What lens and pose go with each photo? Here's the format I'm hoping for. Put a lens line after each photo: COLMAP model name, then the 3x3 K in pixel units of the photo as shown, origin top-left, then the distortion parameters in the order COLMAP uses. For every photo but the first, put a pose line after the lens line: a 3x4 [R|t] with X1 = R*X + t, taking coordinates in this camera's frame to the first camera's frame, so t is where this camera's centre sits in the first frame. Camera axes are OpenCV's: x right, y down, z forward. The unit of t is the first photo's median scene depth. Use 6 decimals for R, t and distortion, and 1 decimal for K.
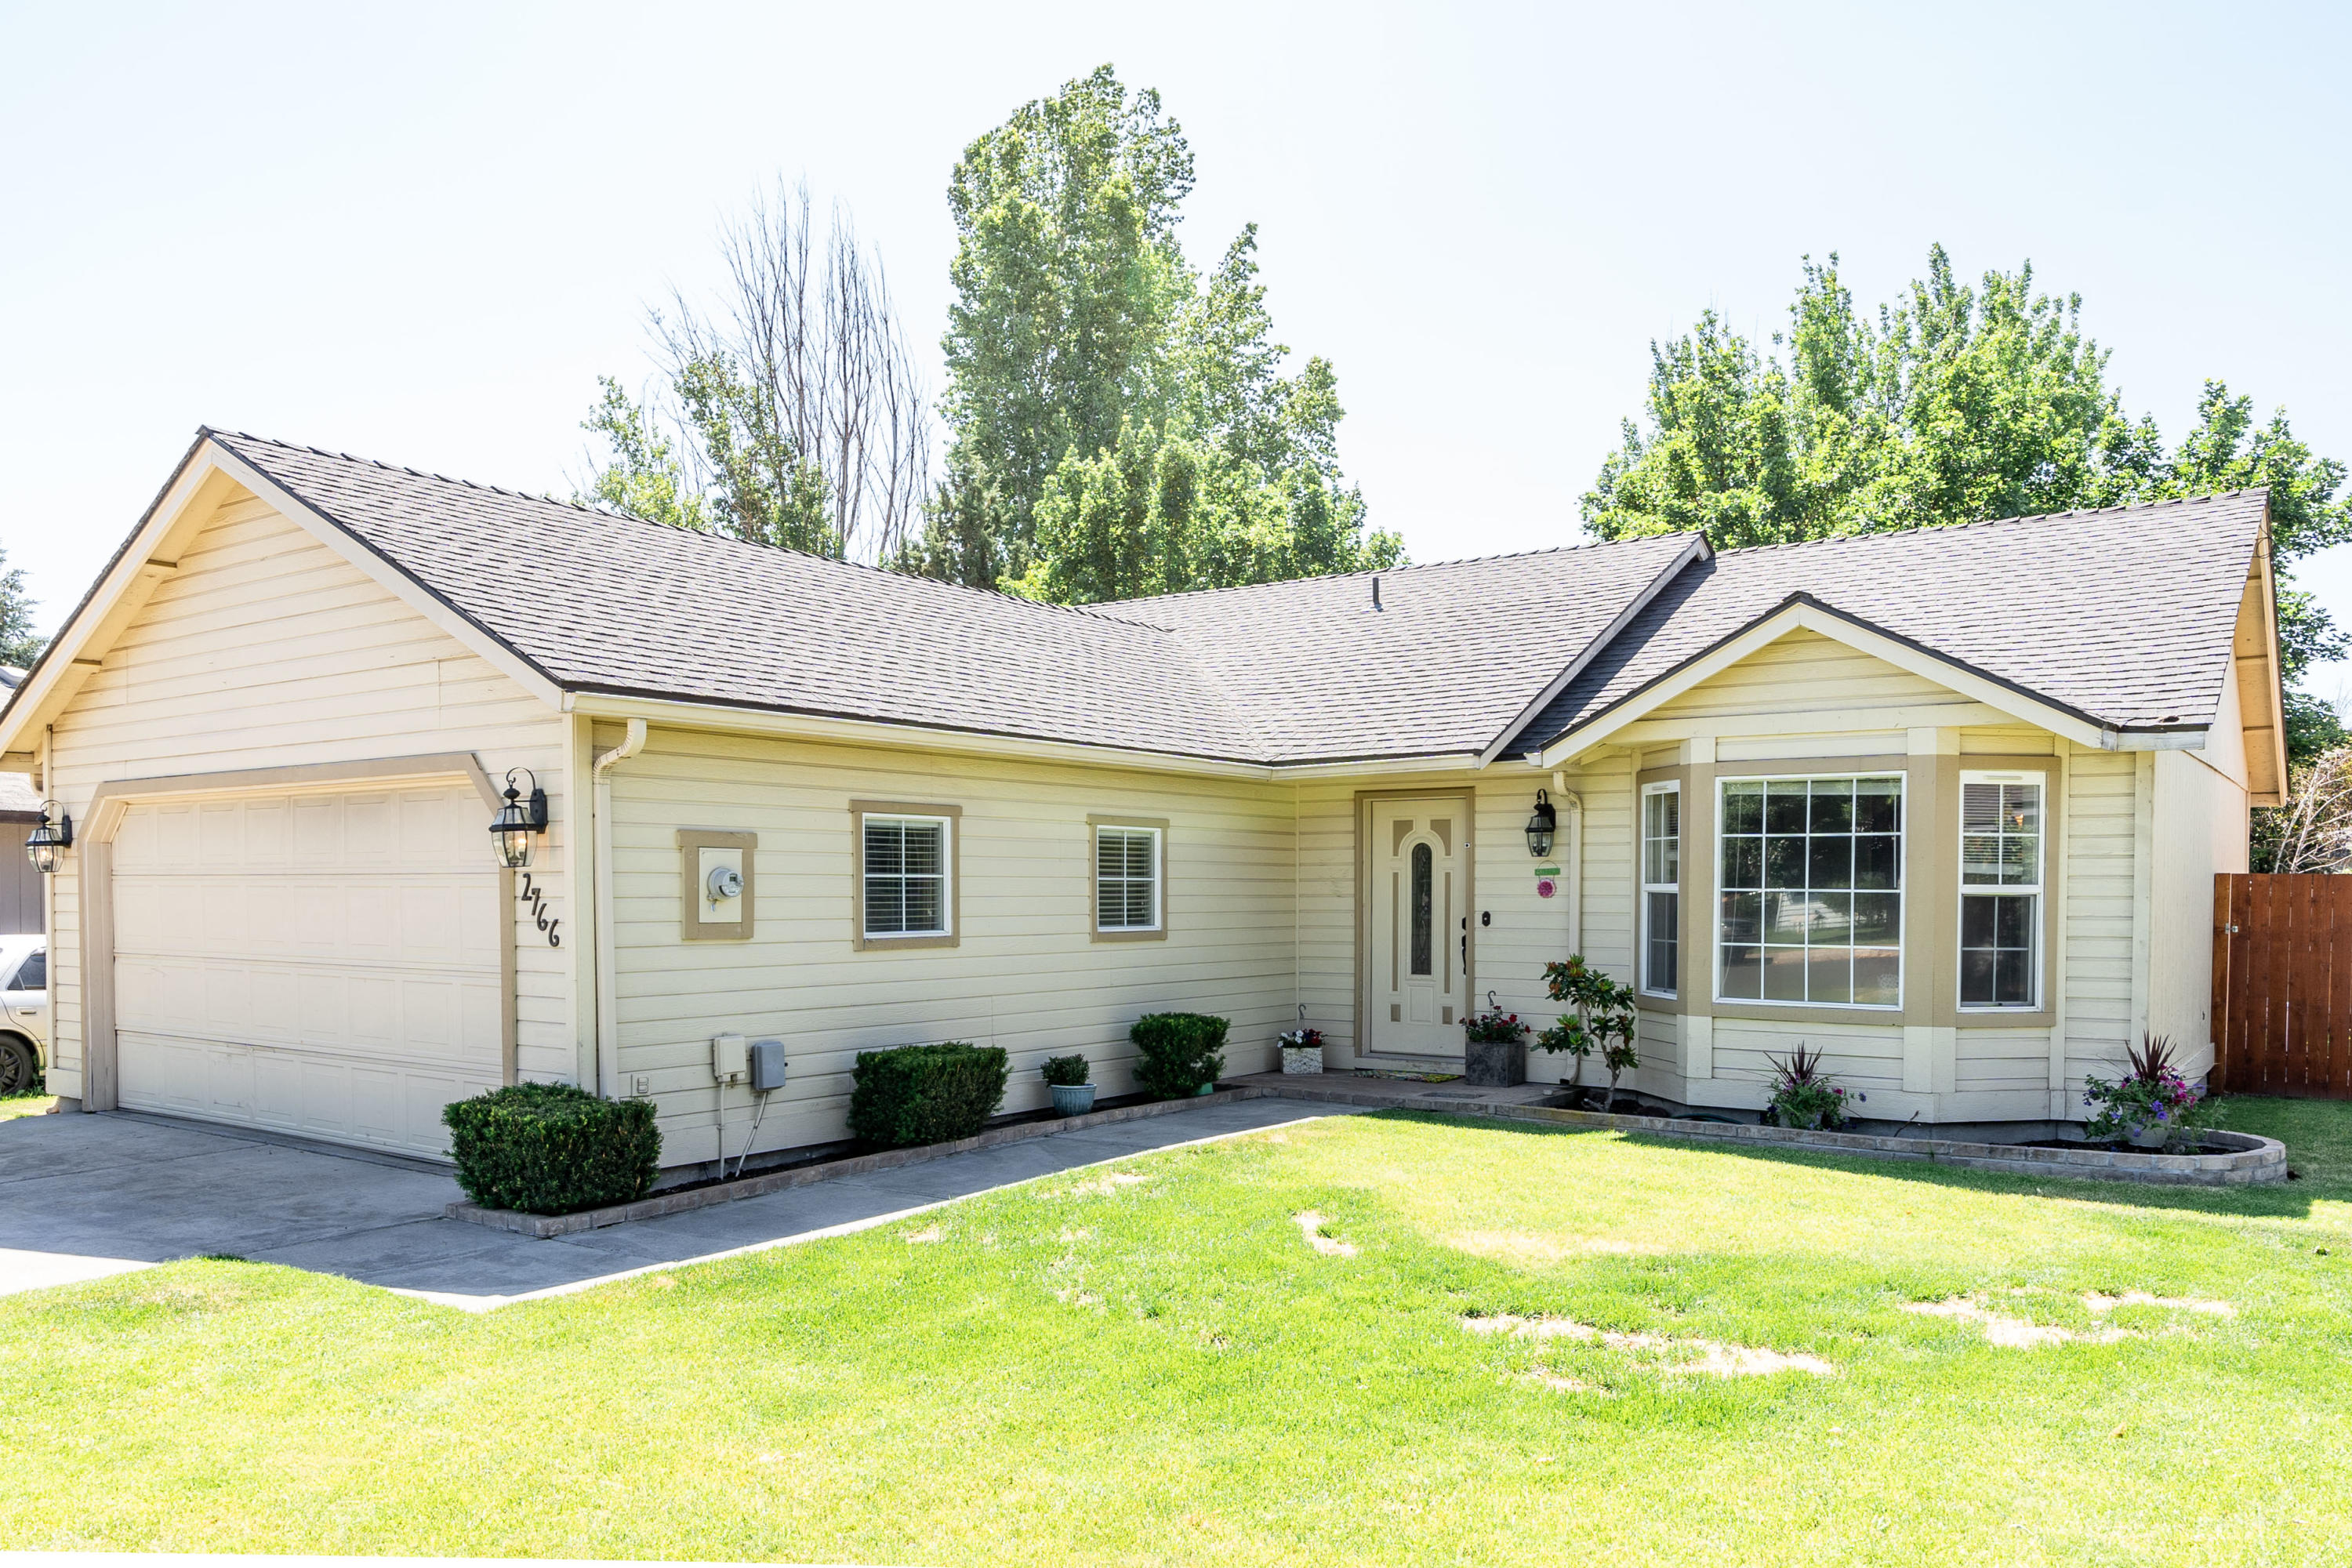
lens RADIAL K [[1702.3, 0, 1183.9], [0, 1702.3, 929.0], [0, 0, 1]] dist [-0.006197, -0.001323]
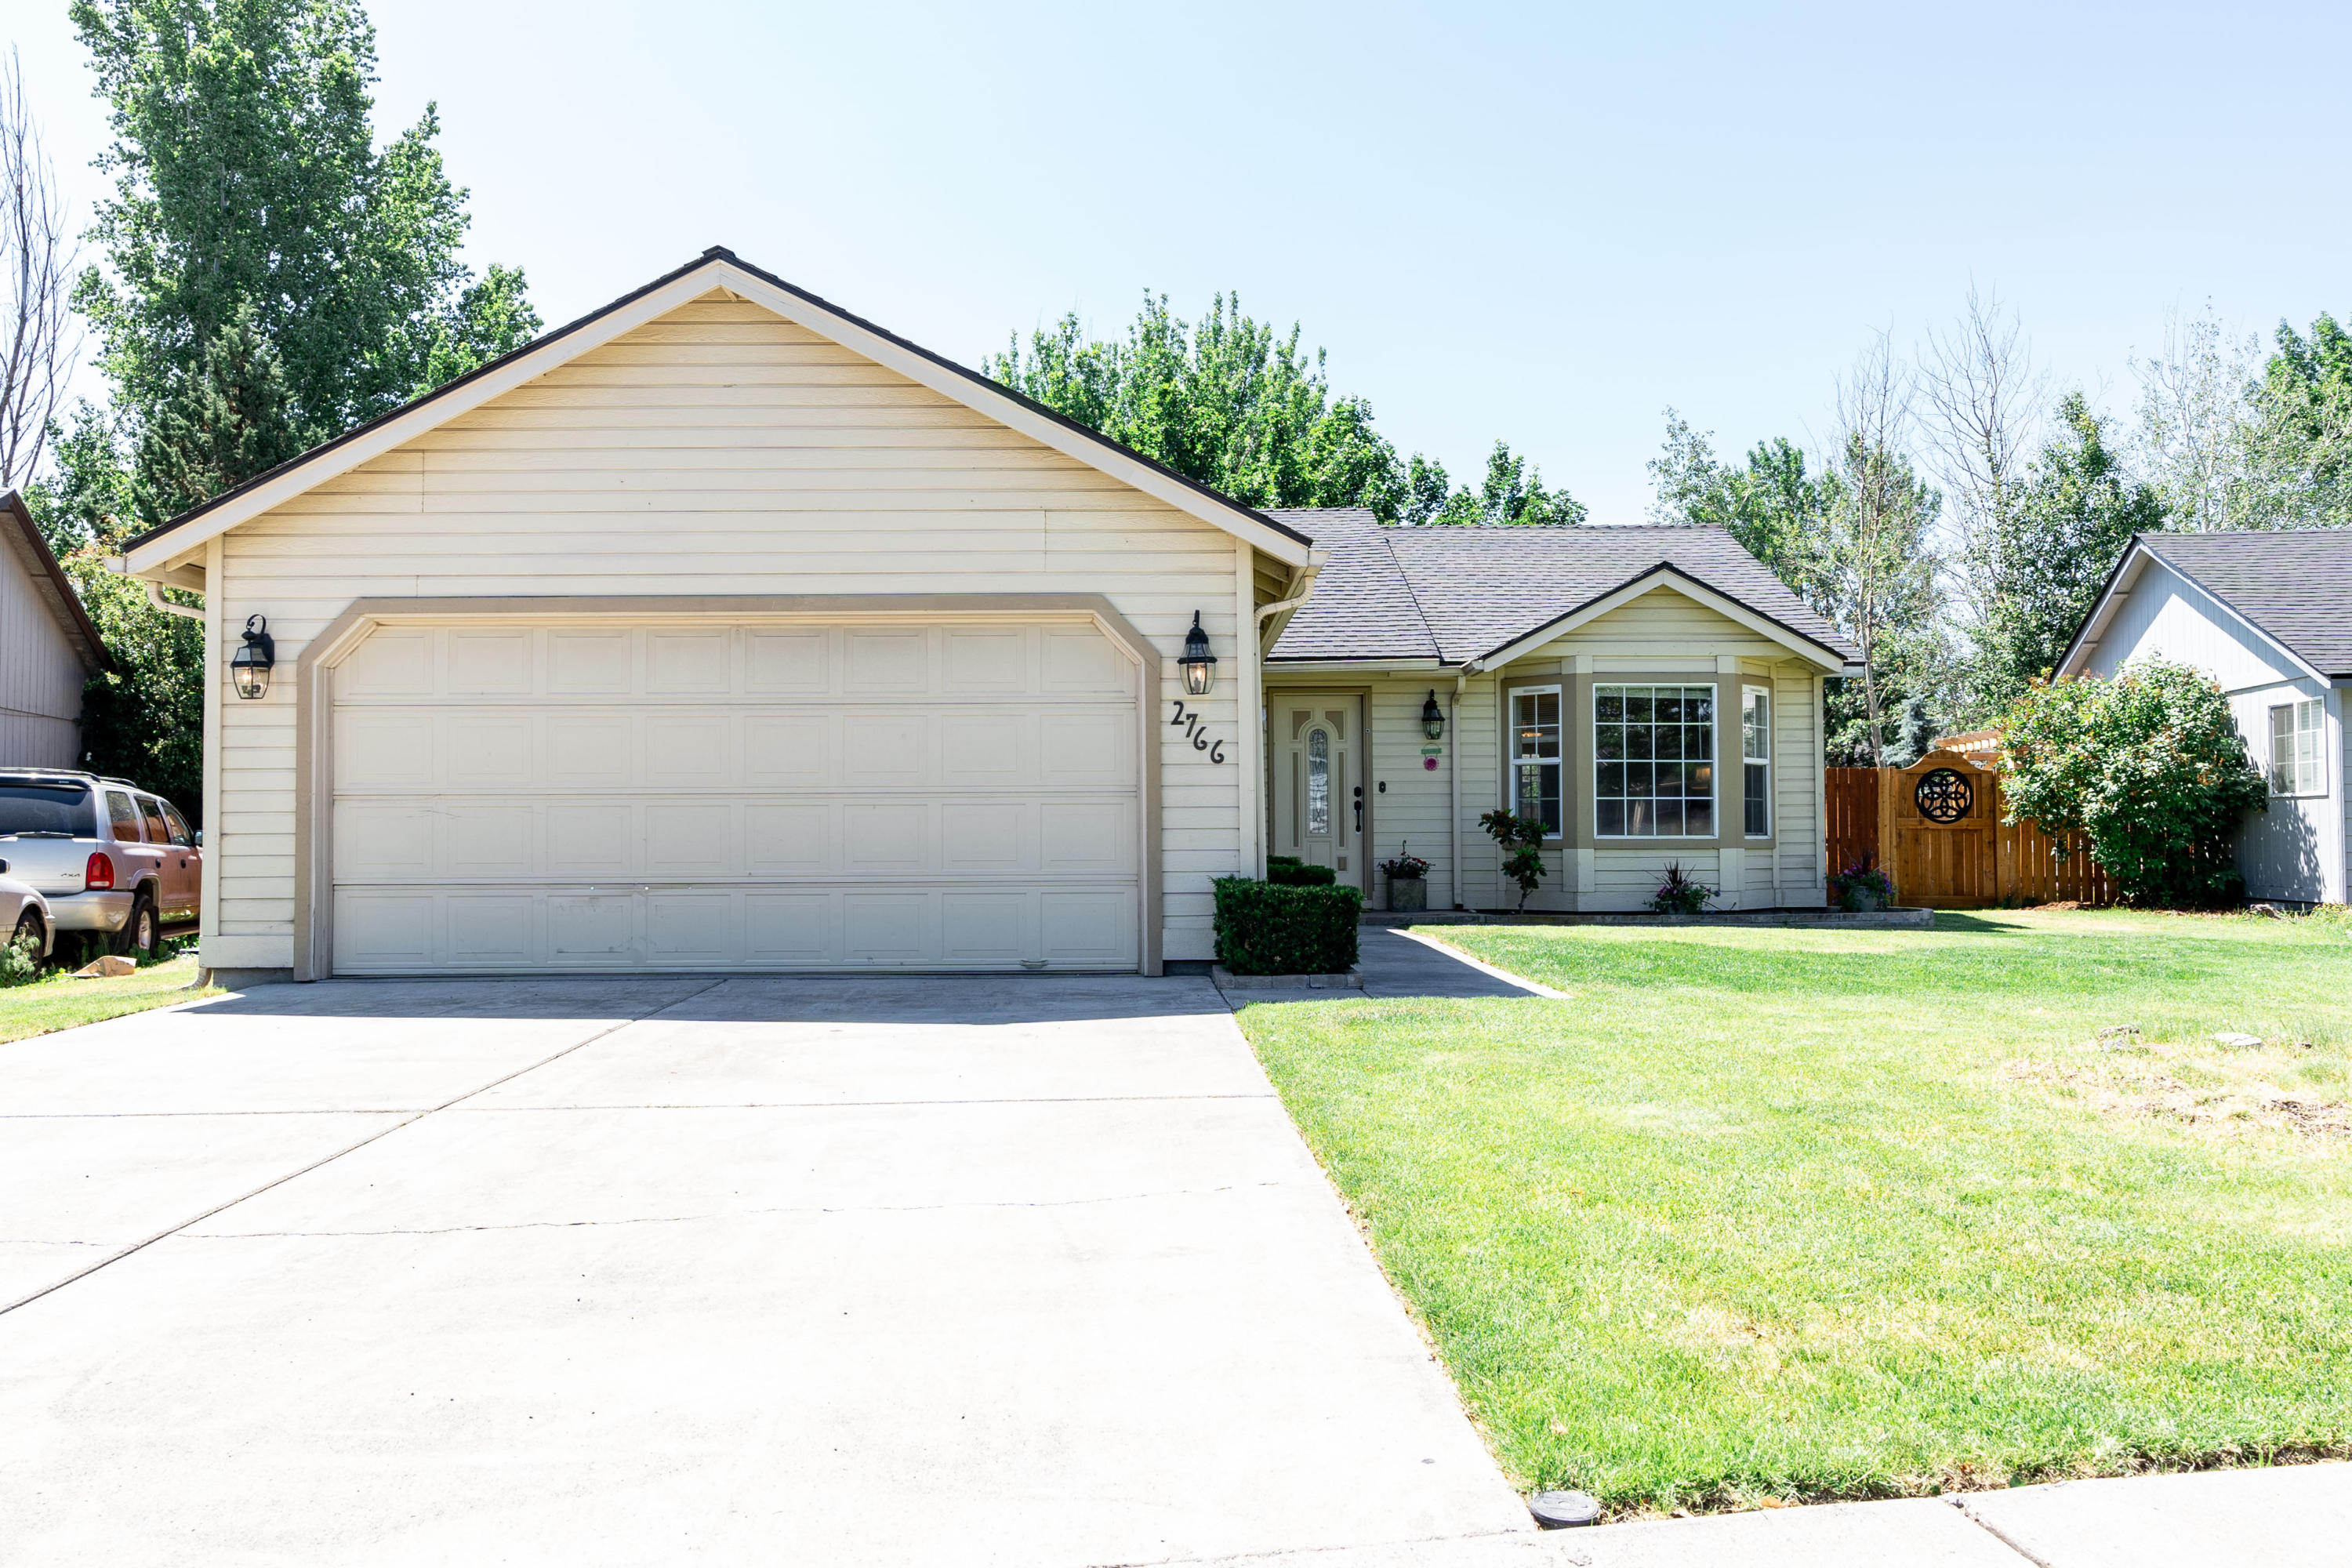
lens RADIAL K [[1695.4, 0, 1176.0], [0, 1695.4, 784.0], [0, 0, 1]] dist [-0.001089, -0.000701]
pose [[0.802457, 0.015056, 0.596519, -0.870240], [0.020491, 0.998397, -0.052764, 0.068402], [-0.596357, 0.054564, 0.800862, 0.060951]]
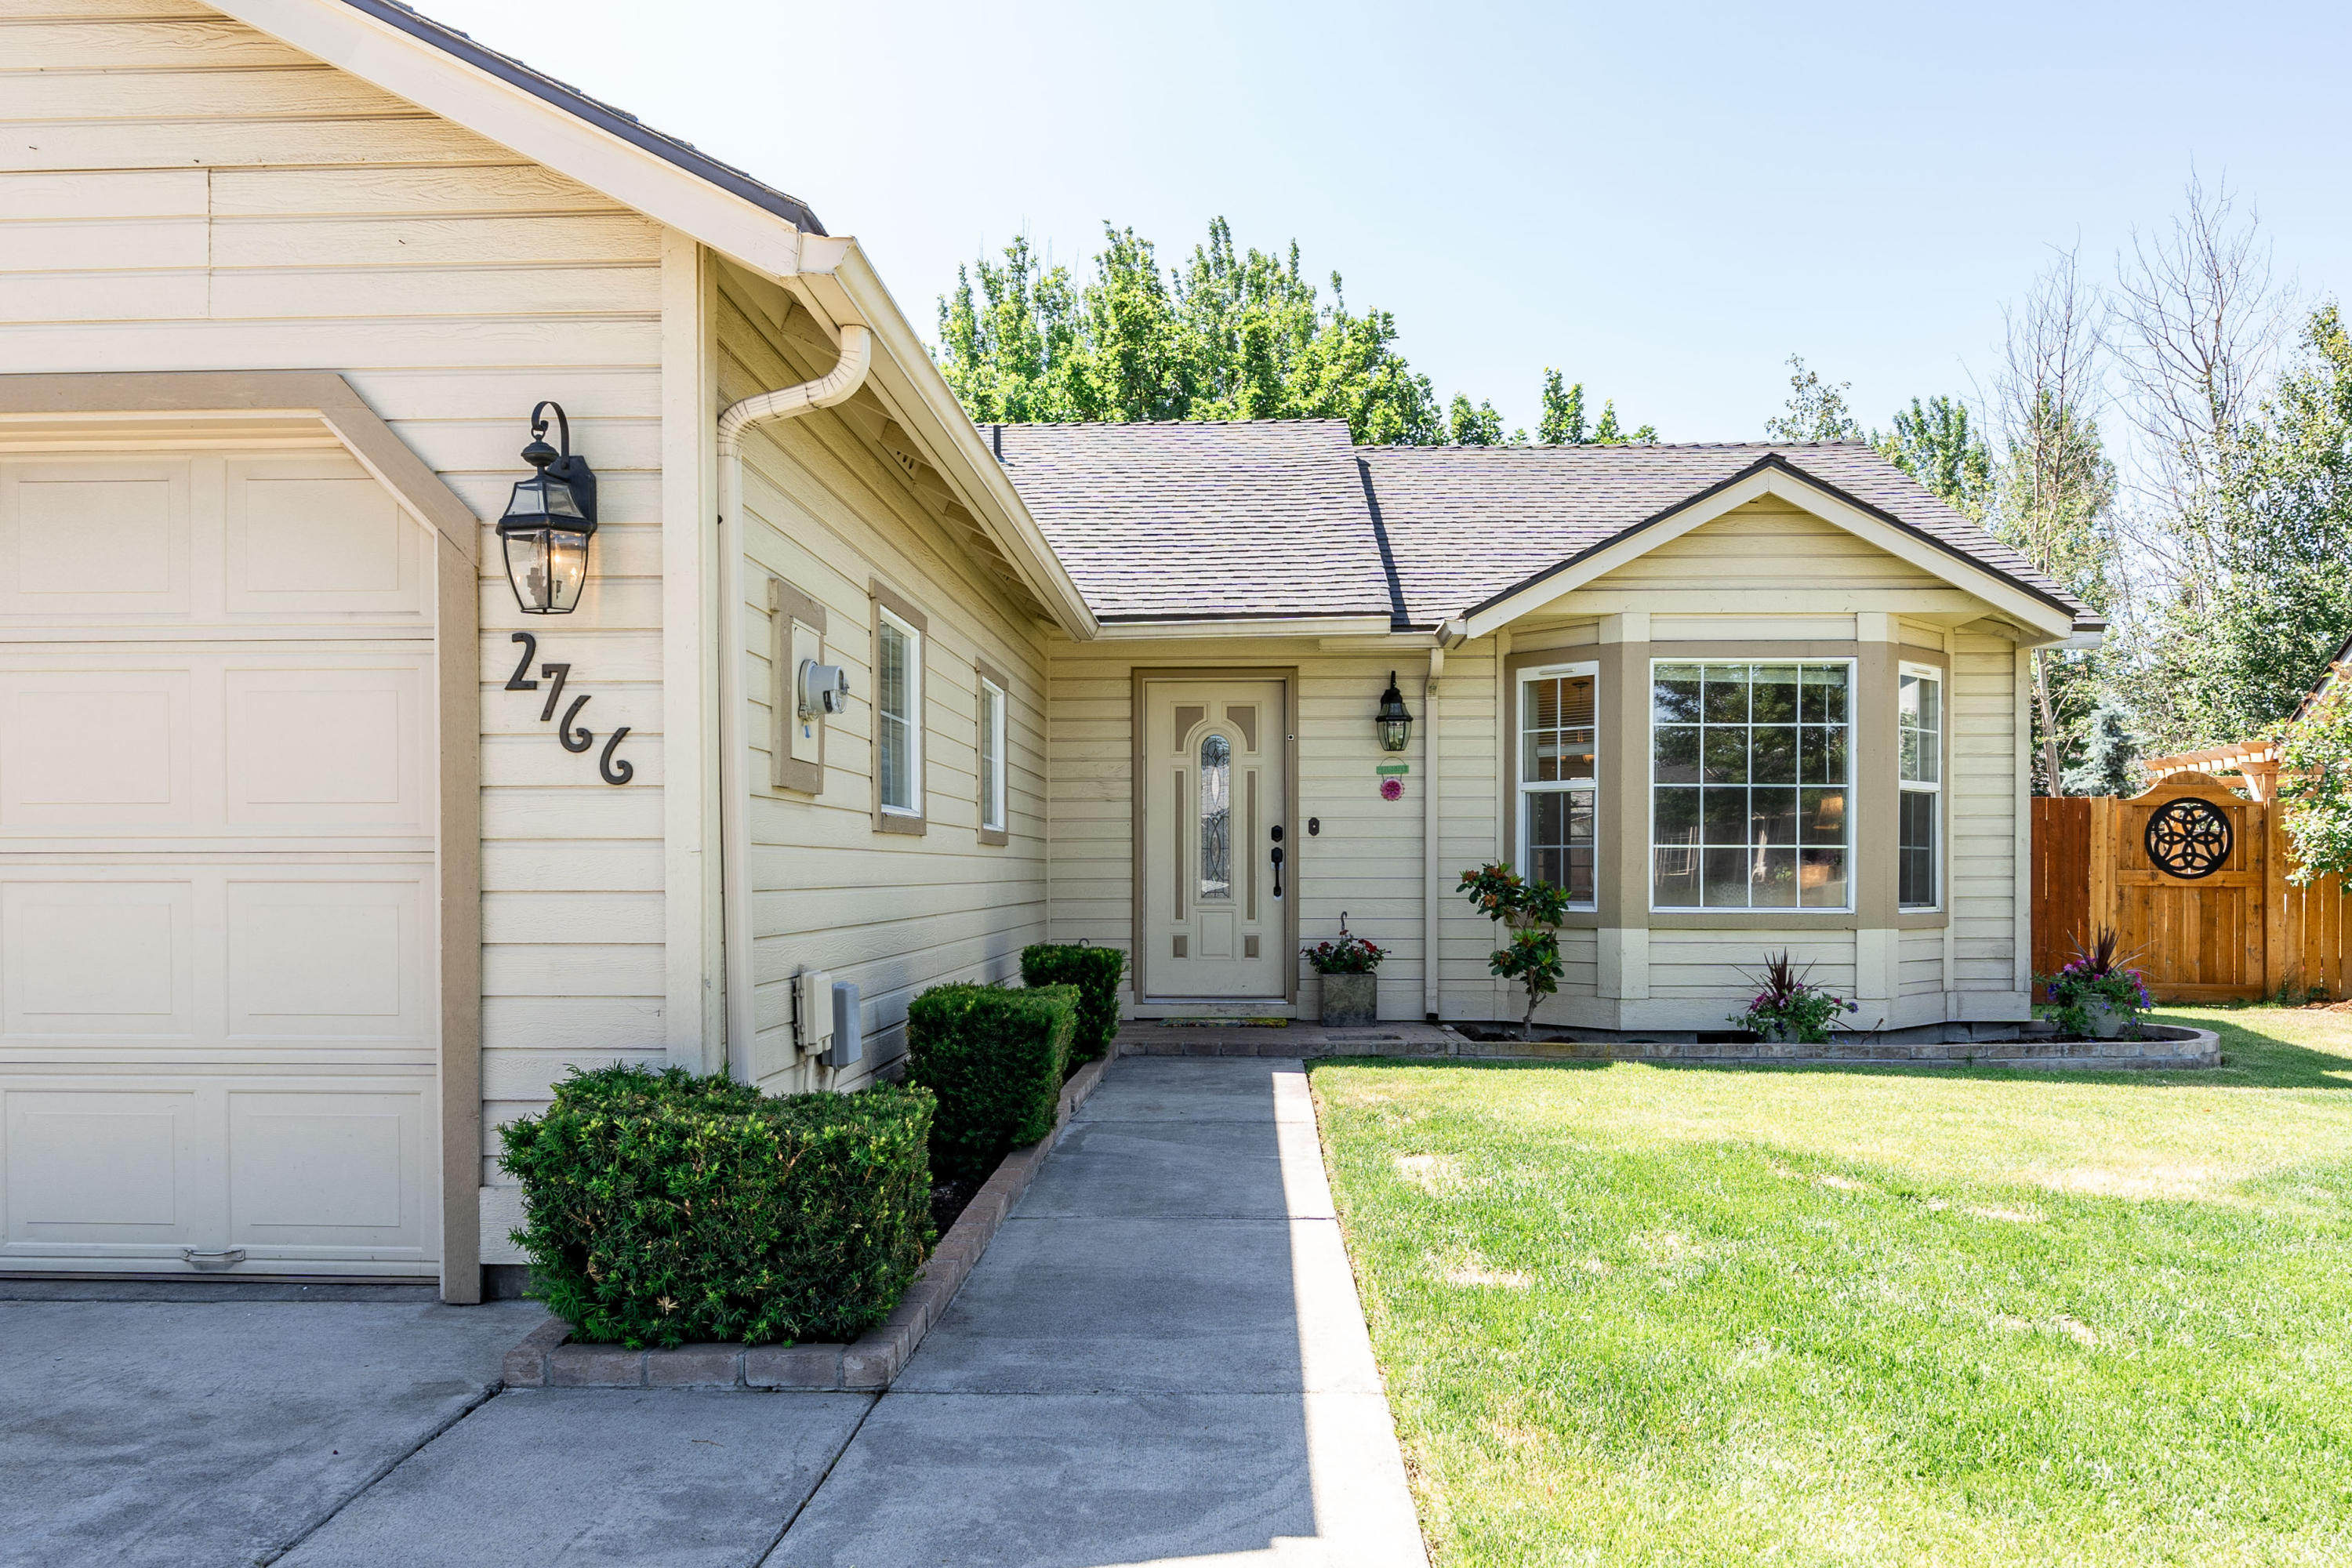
lens RADIAL K [[1724.8, 0, 1185.9], [0, 1724.8, 861.5], [0, 0, 1]] dist [-0.008552, -0.000129]
pose [[0.835148, 0.000991, 0.550025, -0.400703], [0.015205, 0.999575, -0.024888, 0.037041], [-0.549815, 0.029149, 0.834778, 0.401886]]
